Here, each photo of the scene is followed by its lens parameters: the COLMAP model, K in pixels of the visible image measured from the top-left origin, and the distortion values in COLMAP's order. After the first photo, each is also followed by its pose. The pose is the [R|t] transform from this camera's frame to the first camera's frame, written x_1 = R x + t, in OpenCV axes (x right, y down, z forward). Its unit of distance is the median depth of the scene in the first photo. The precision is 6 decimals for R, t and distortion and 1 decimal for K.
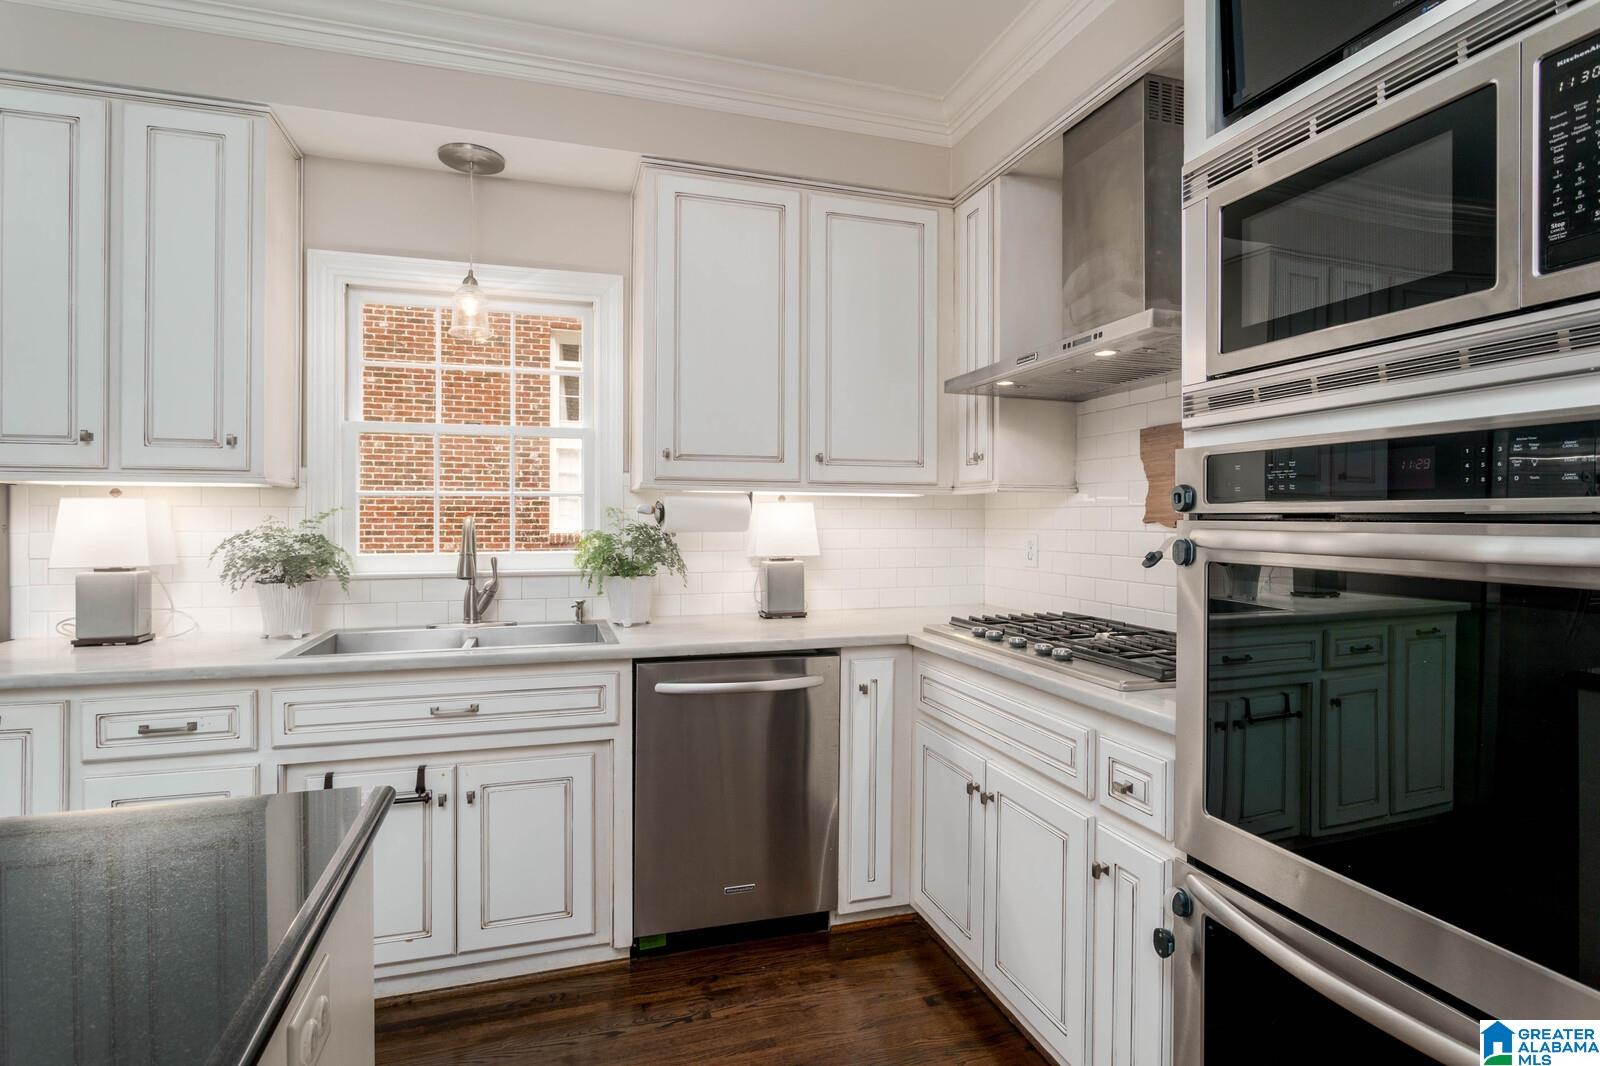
lens RADIAL K [[806.9, 0, 806.3], [0, 806.9, 534.3], [0, 0, 1]] dist [0.002353, -0.000074]
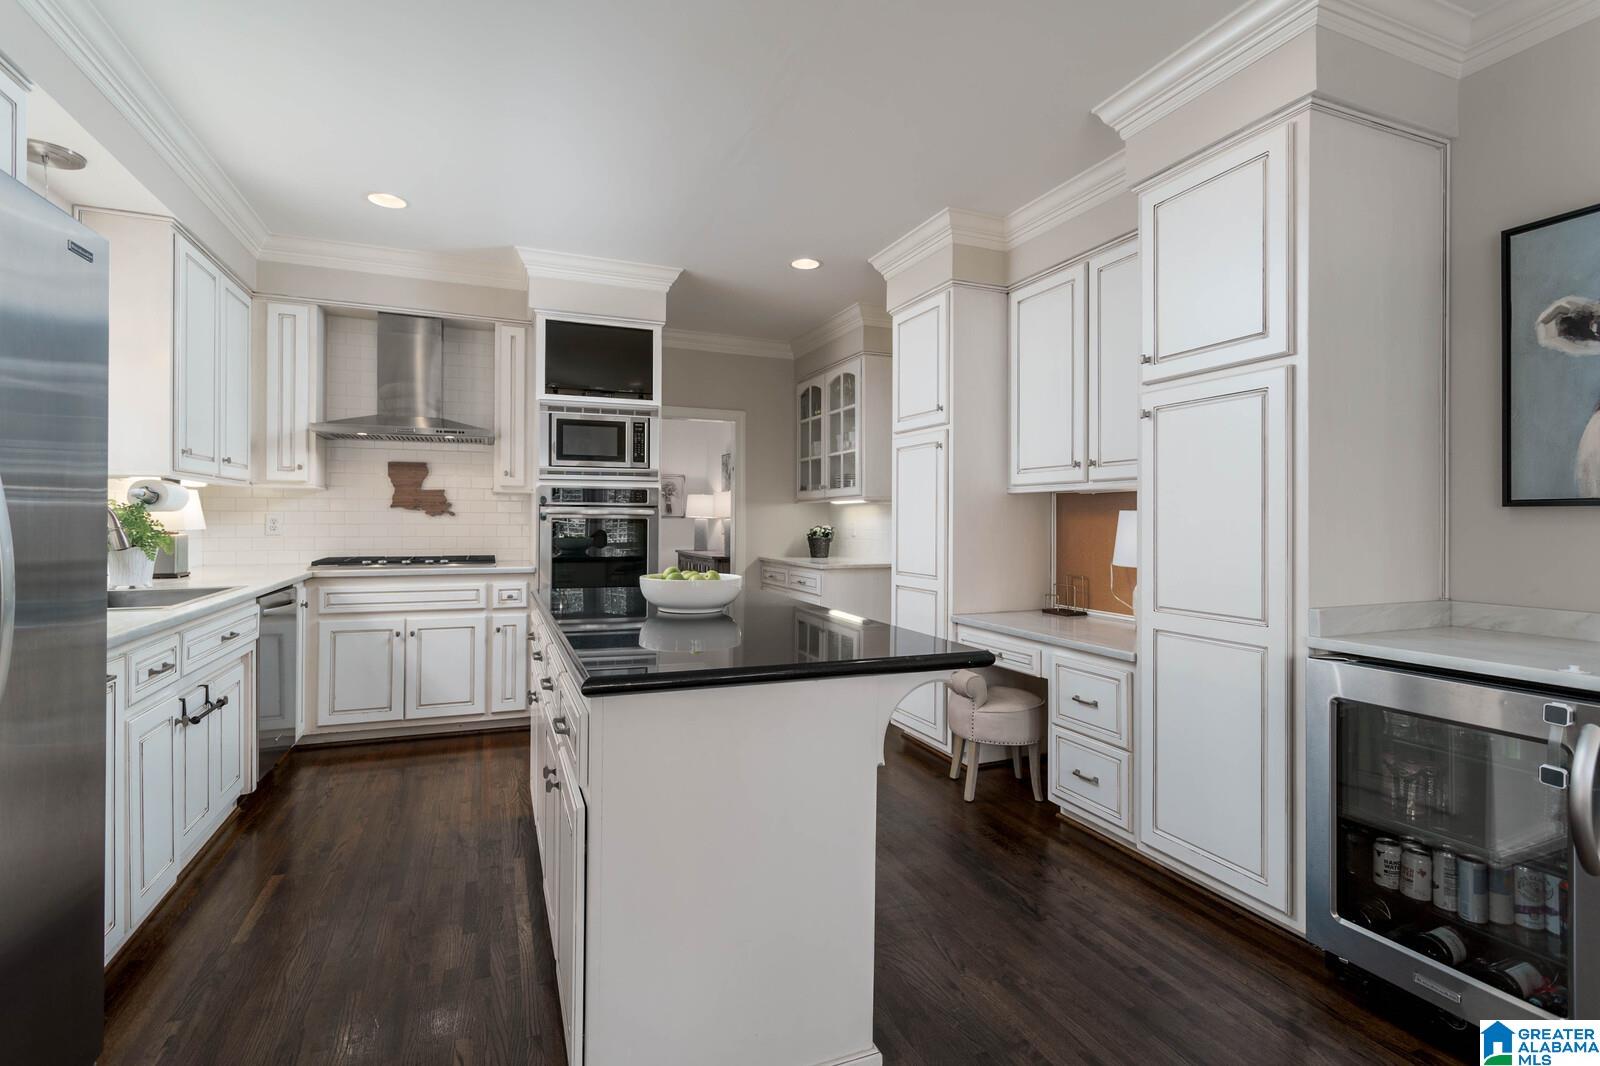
lens RADIAL K [[770.0, 0, 802.3], [0, 770.0, 518.6], [0, 0, 1]] dist [0.002193, 0.002424]
pose [[-0.059998, -0.003286, 0.998193, -1.786119], [0.012107, 0.999919, 0.004019, 0.021252], [-0.998125, 0.012326, -0.059953, 0.073743]]
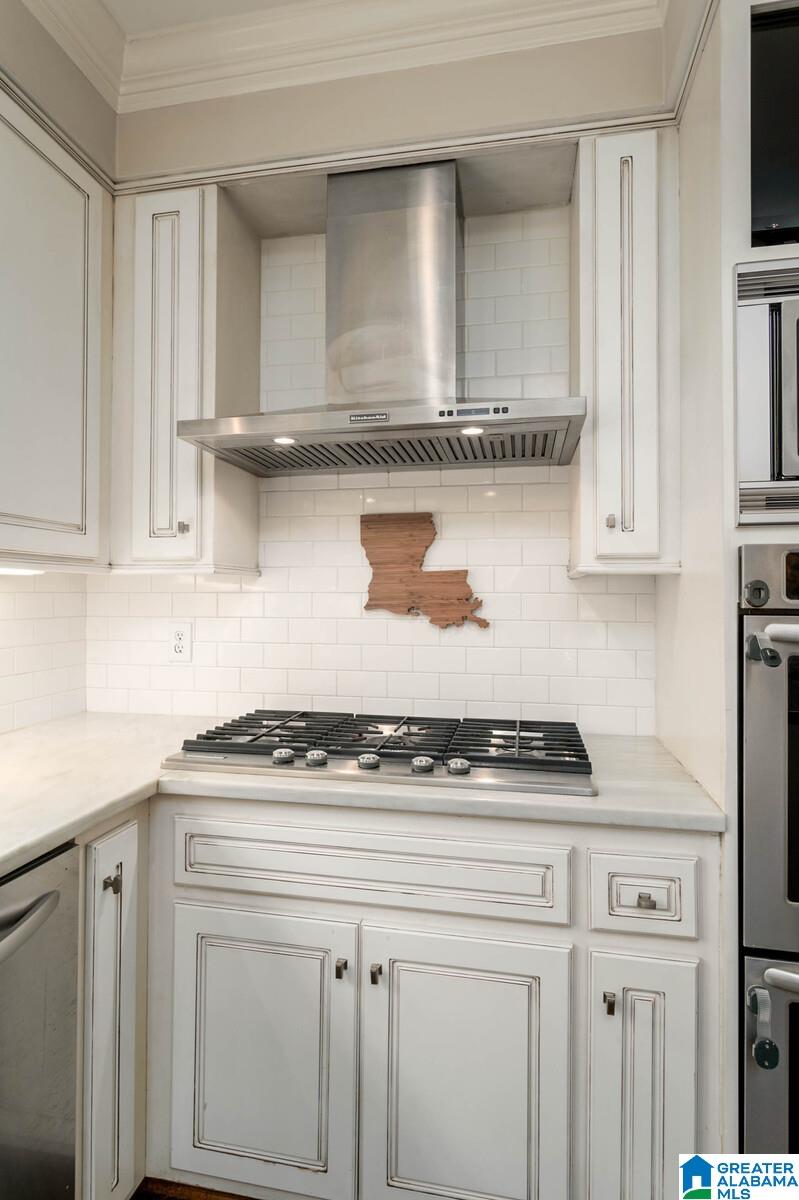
lens RADIAL K [[649.3, 0, 397.7], [0, 649.3, 597.4], [0, 0, 1]] dist [-0.003140, -0.000003]
pose [[0.493226, -0.004728, 0.869889, -0.286126], [0.016046, 0.999865, -0.003664, -0.028261], [-0.869753, 0.015766, 0.493235, 0.631165]]
